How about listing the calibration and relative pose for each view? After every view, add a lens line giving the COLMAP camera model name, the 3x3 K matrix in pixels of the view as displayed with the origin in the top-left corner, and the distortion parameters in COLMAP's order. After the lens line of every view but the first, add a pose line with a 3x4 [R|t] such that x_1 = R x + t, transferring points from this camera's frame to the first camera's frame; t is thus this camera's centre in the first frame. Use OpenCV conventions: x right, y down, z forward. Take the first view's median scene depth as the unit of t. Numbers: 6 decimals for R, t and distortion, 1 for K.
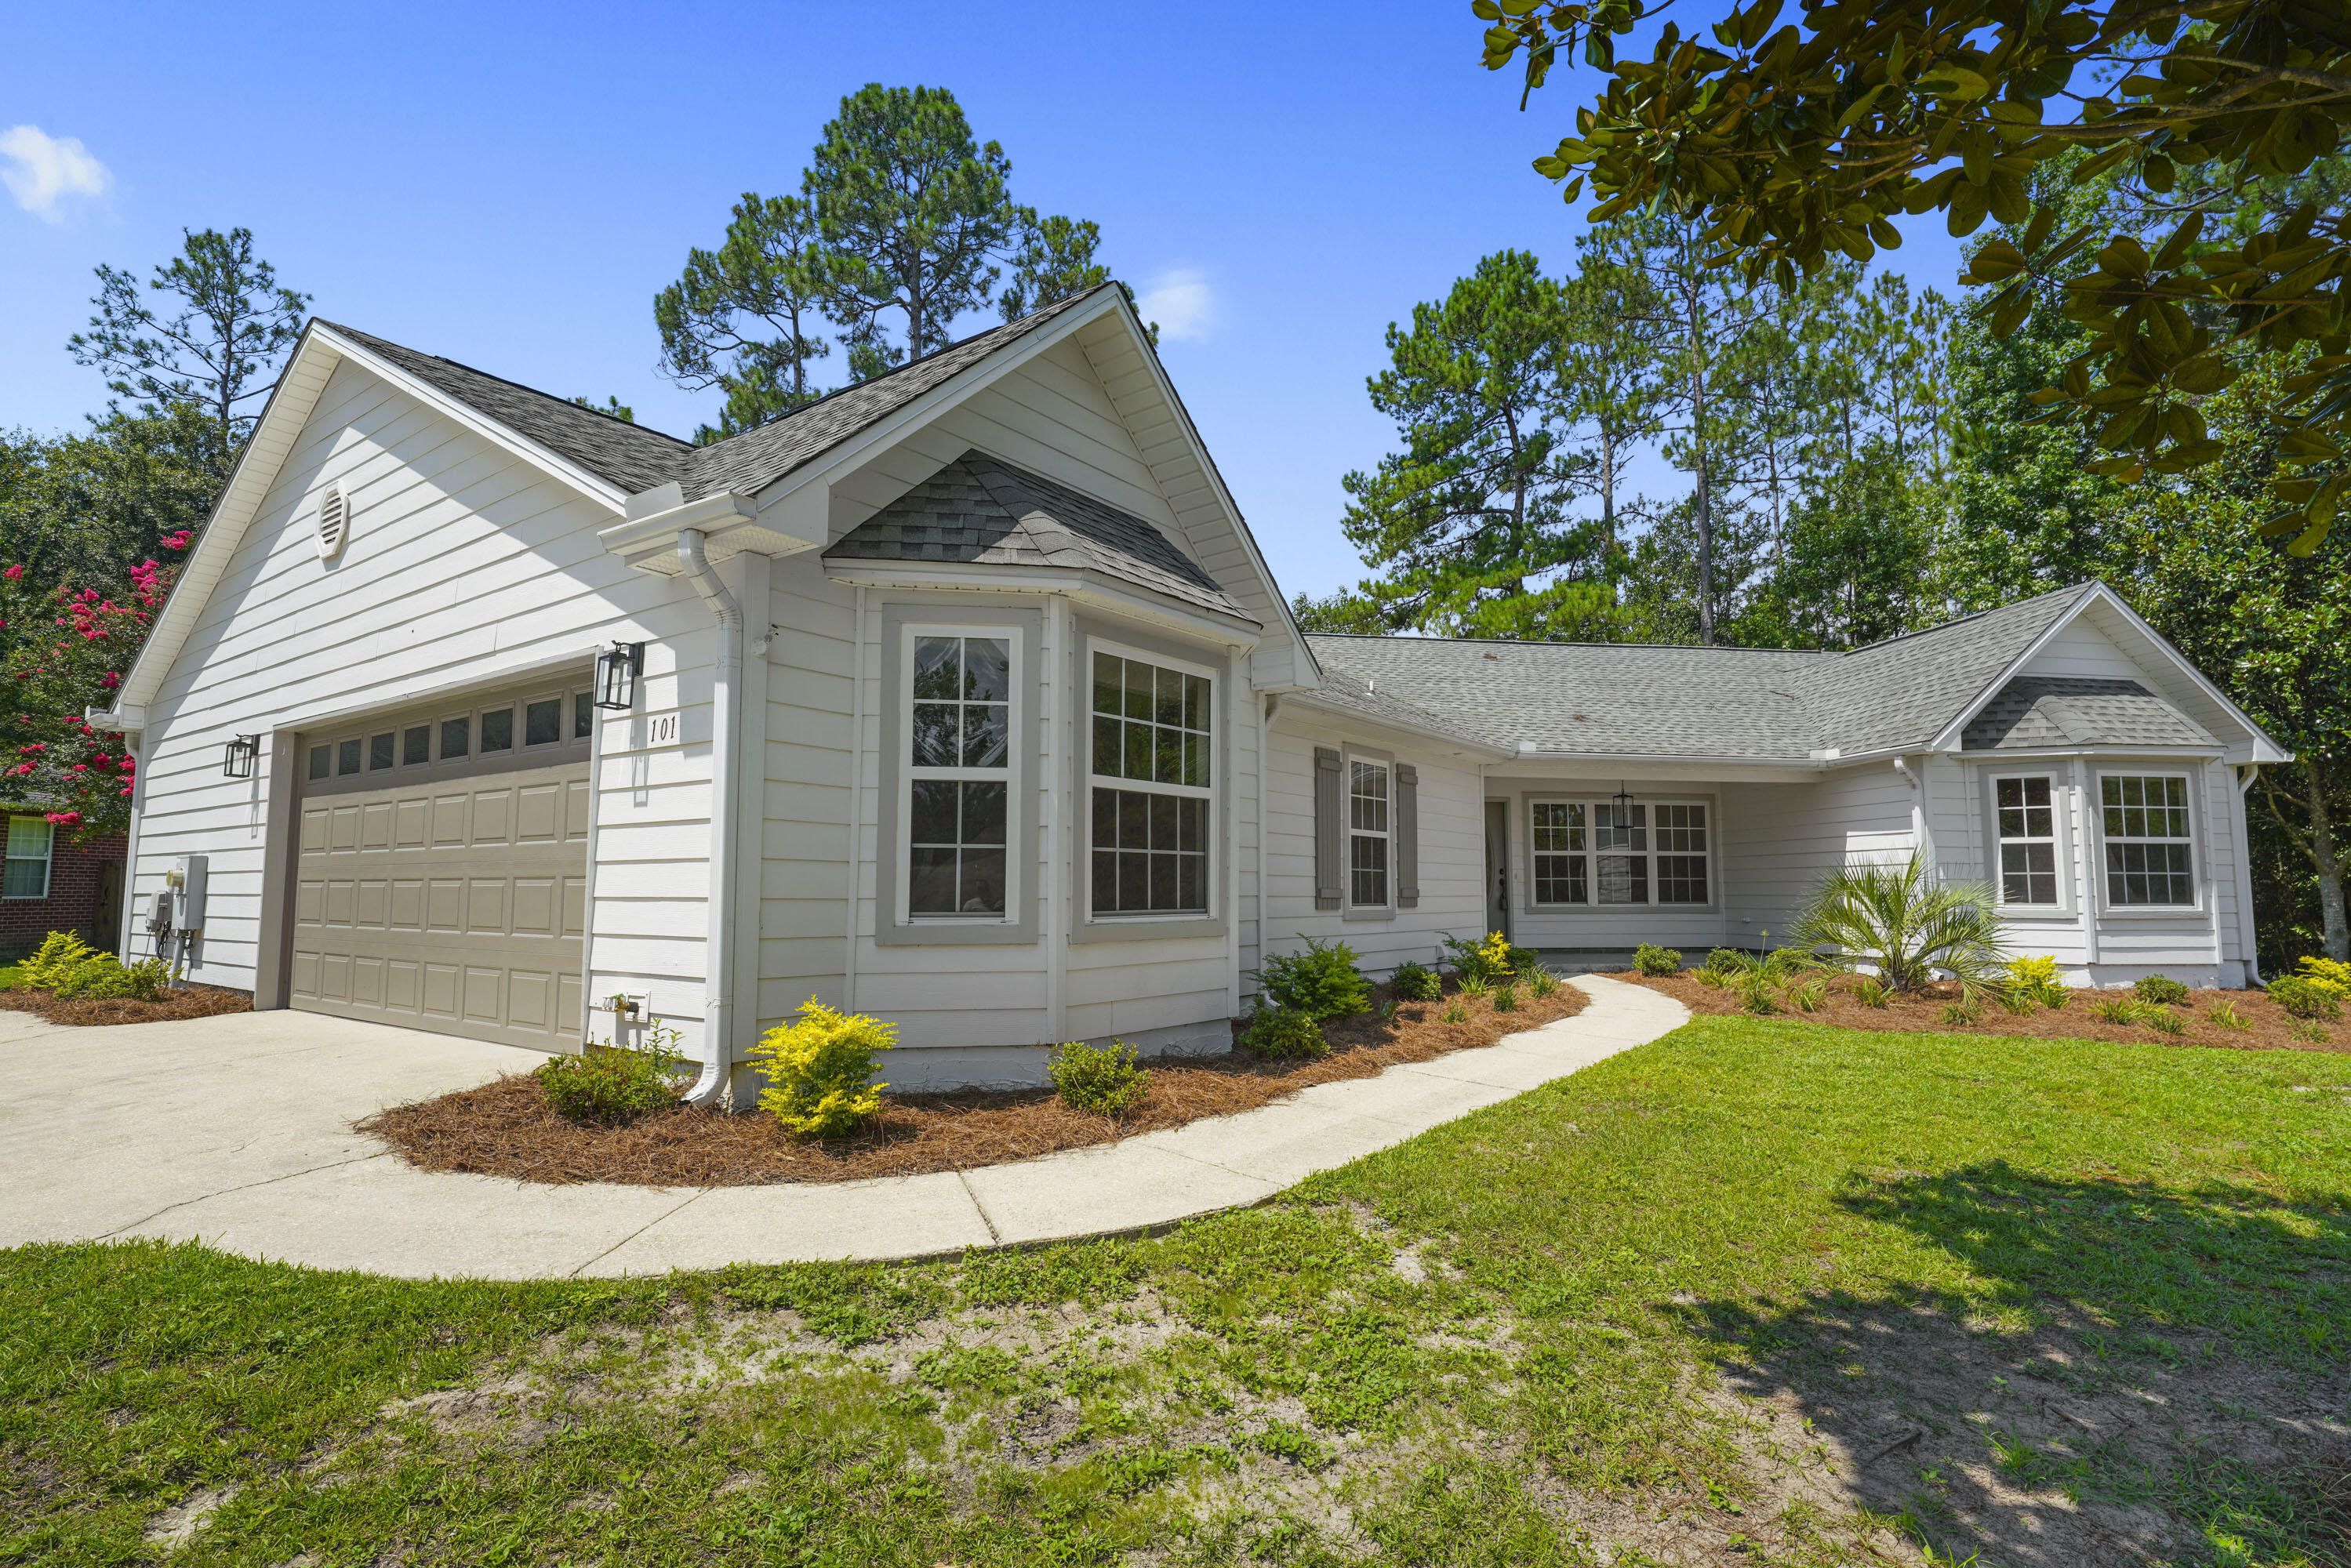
lens RADIAL K [[1148.9, 0, 1175.5], [0, 1148.9, 784.0], [0, 0, 1]] dist [0.003914, 0.001116]
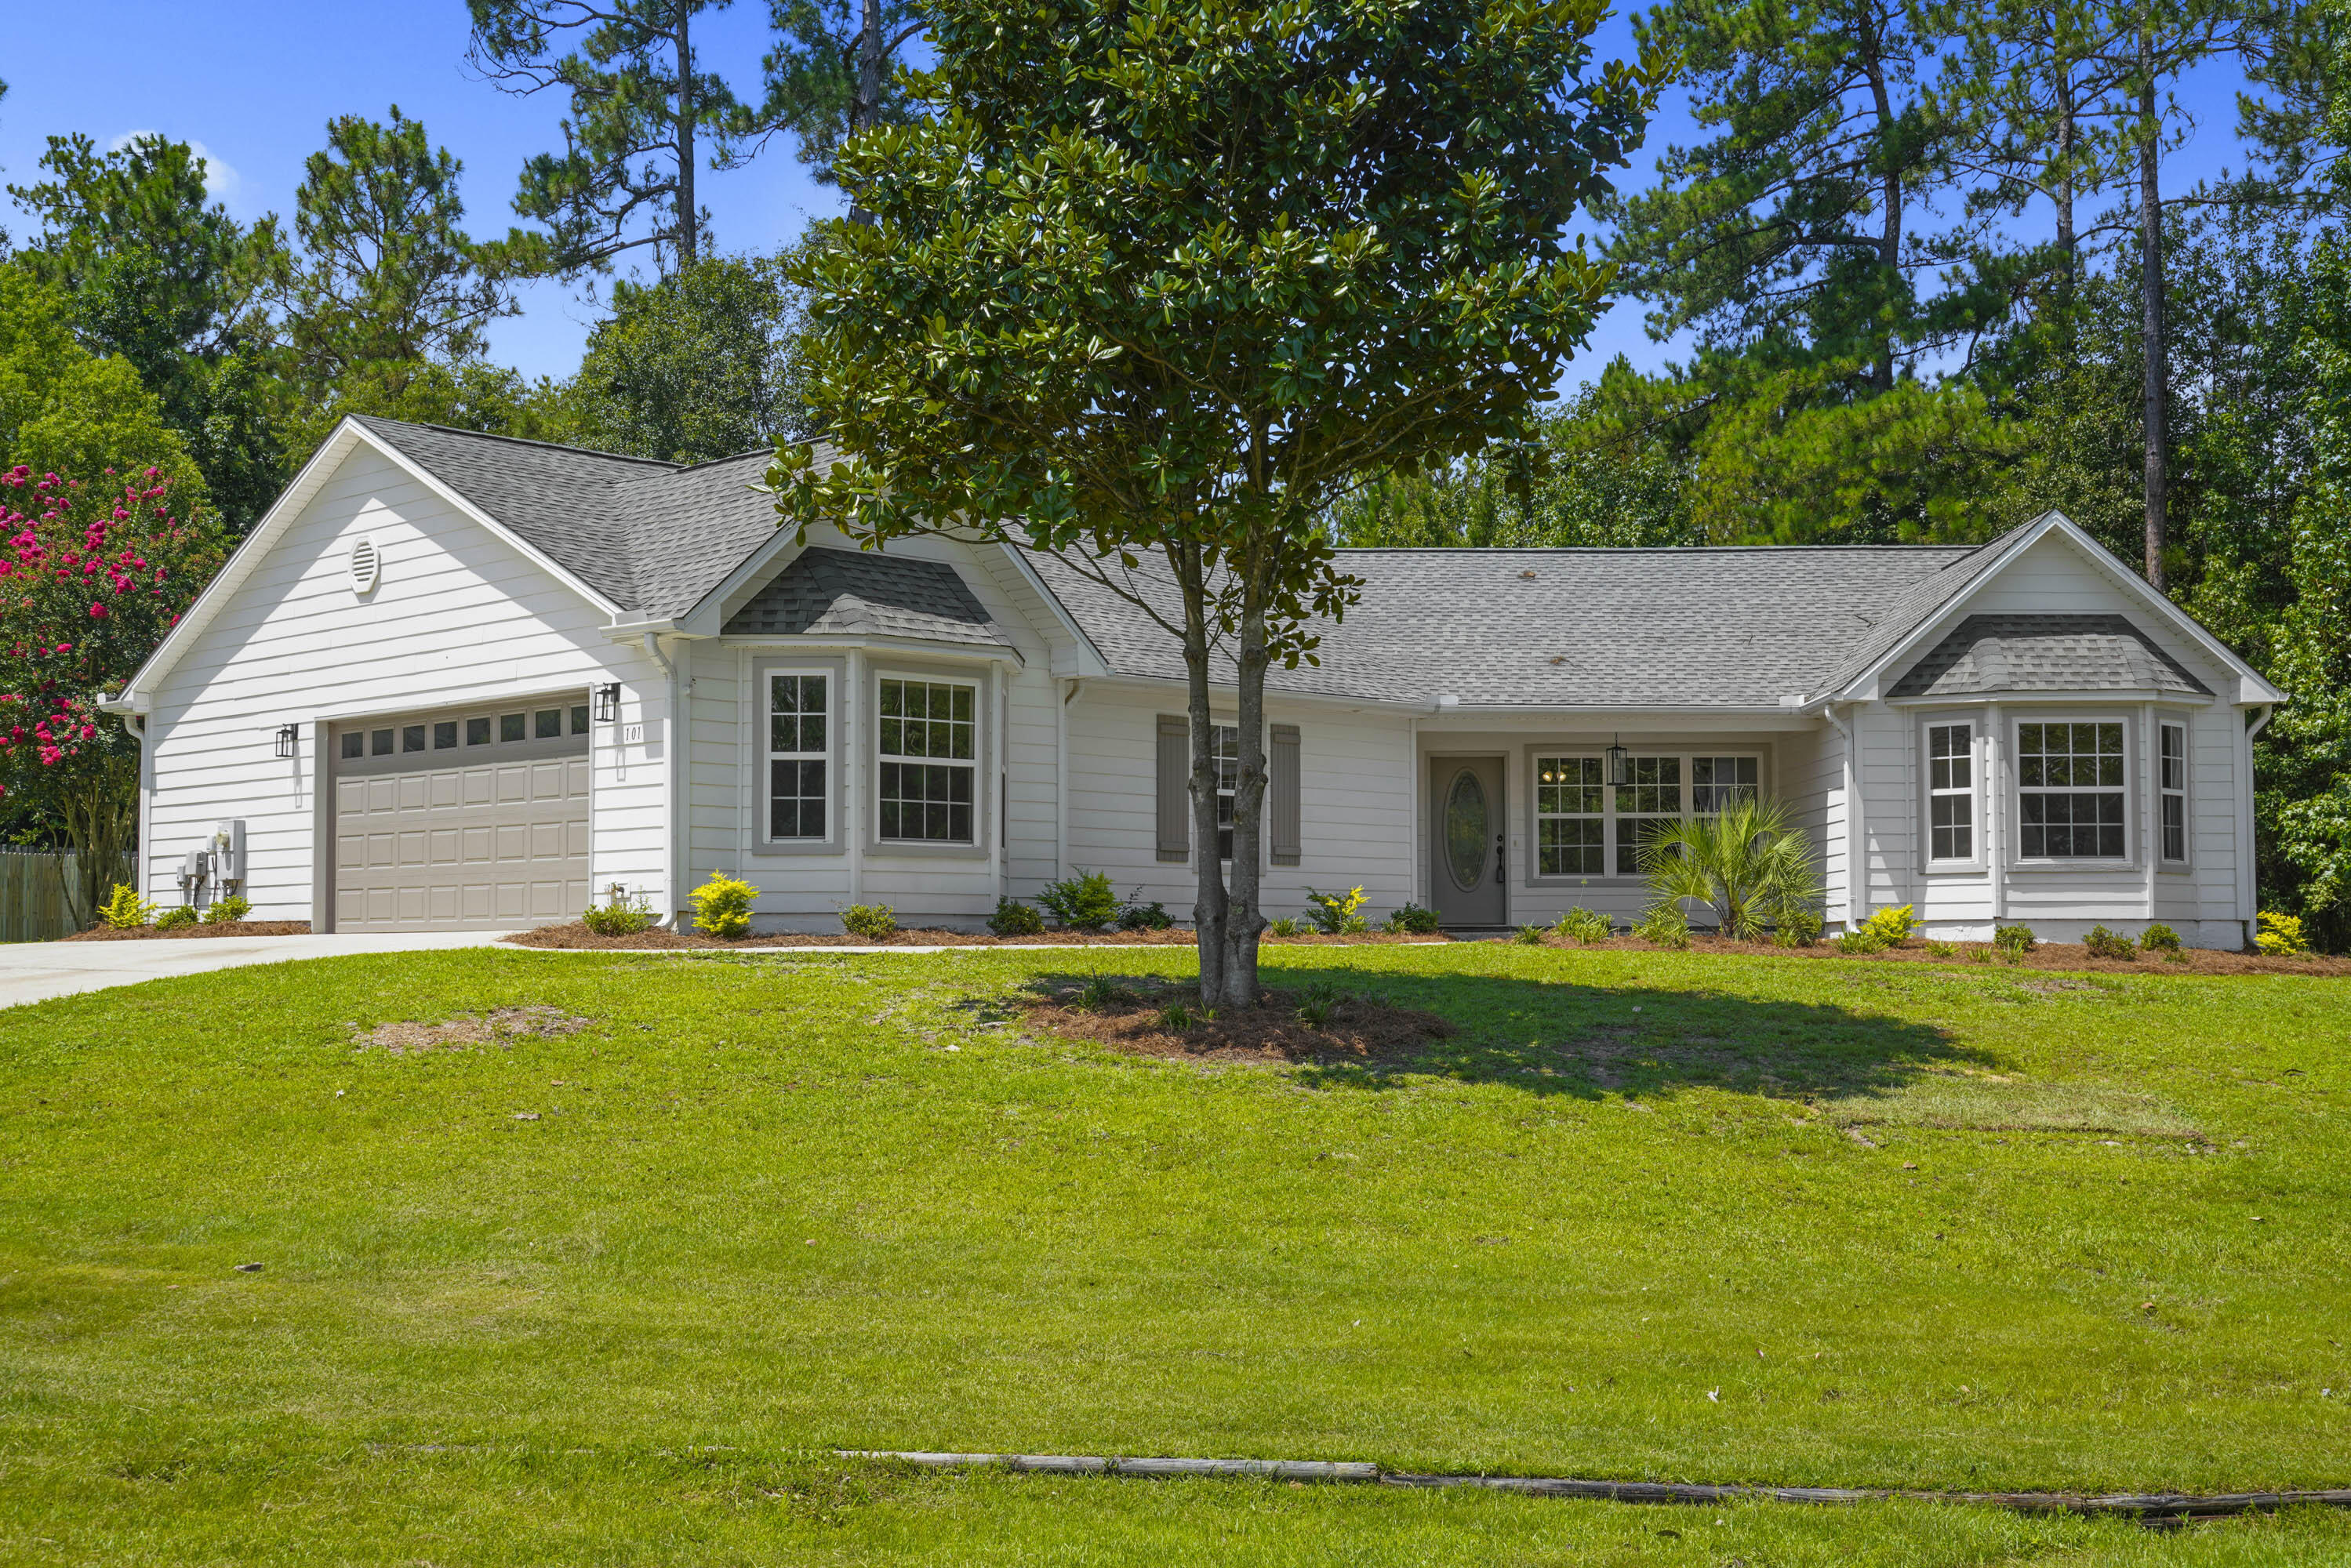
lens RADIAL K [[2798.3, 0, 1185.6], [0, 2798.3, 783.3], [0, 0, 1]] dist [0.048004, 0.005329]
pose [[0.989473, -0.012371, -0.144186, 0.456978], [0.016709, 0.999442, 0.028918, -0.036639], [0.143748, -0.031023, 0.989128, -1.414248]]
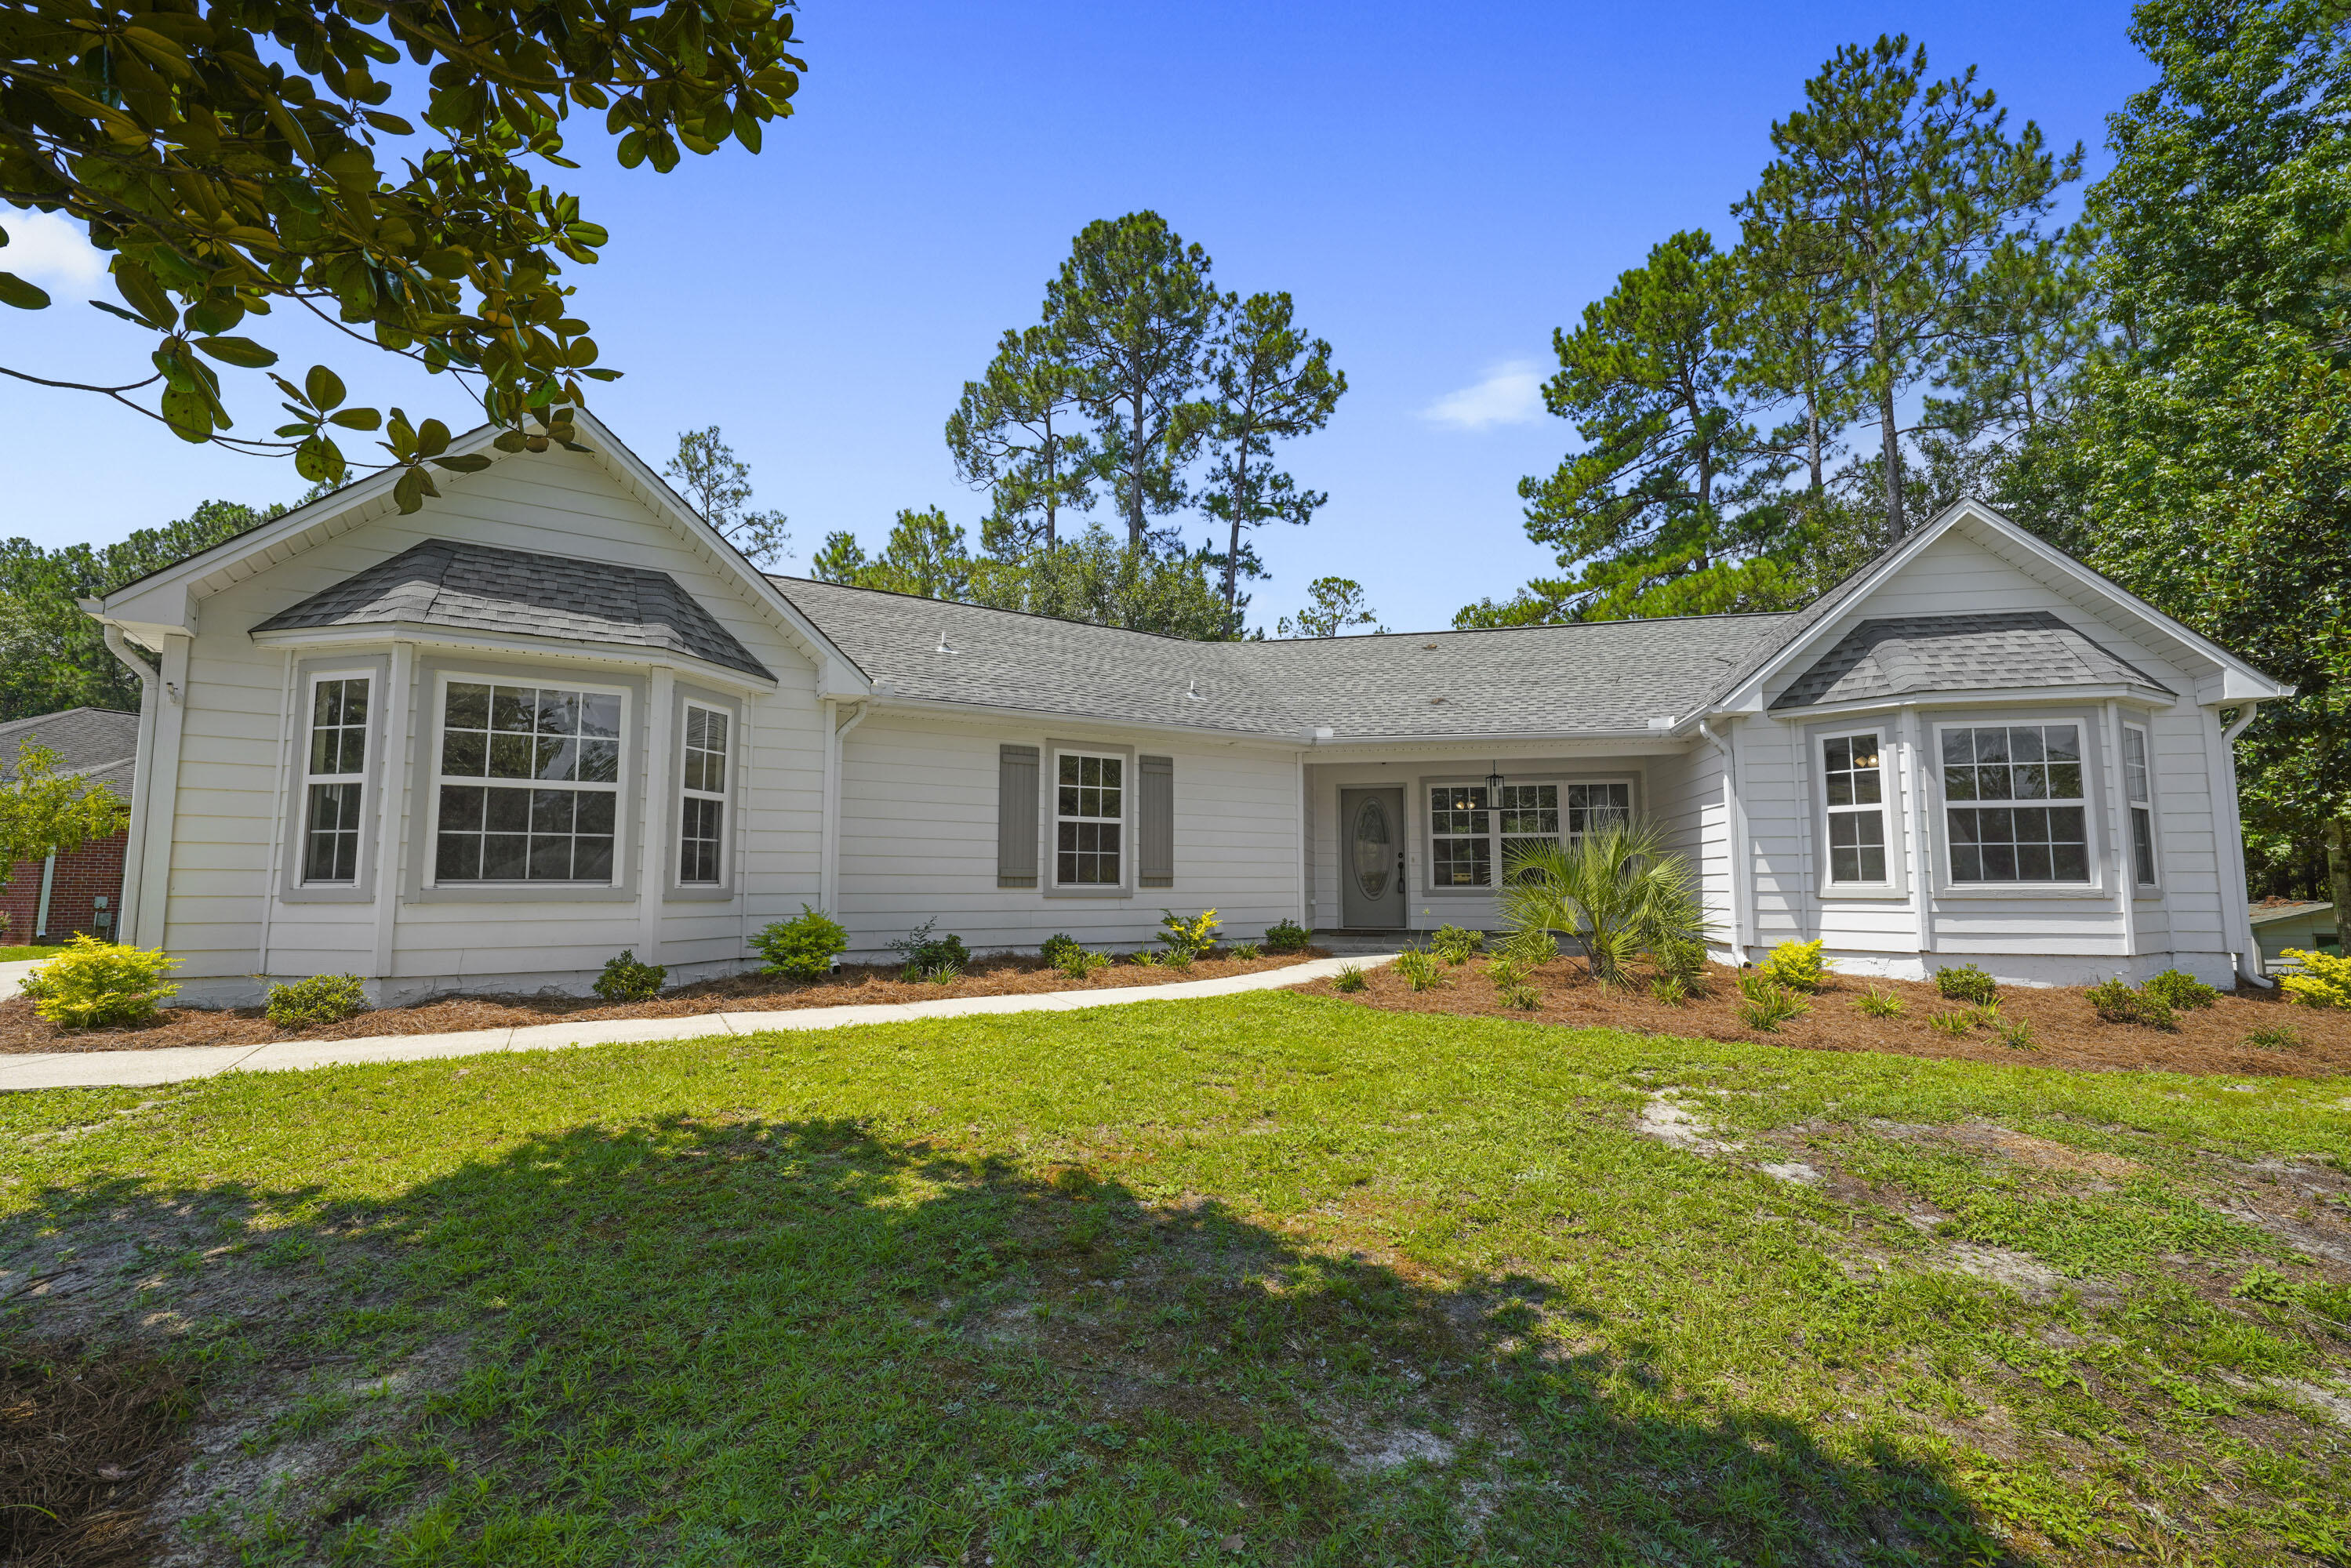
lens RADIAL K [[1004.2, 0, 1175.5], [0, 1004.2, 784.0], [0, 0, 1]] dist [-0.003082, 0.000043]
pose [[0.931559, -0.038529, -0.361542, 0.547633], [0.035877, 0.999257, -0.014048, 0.023325], [0.361815, 0.000115, 0.932250, 0.114621]]
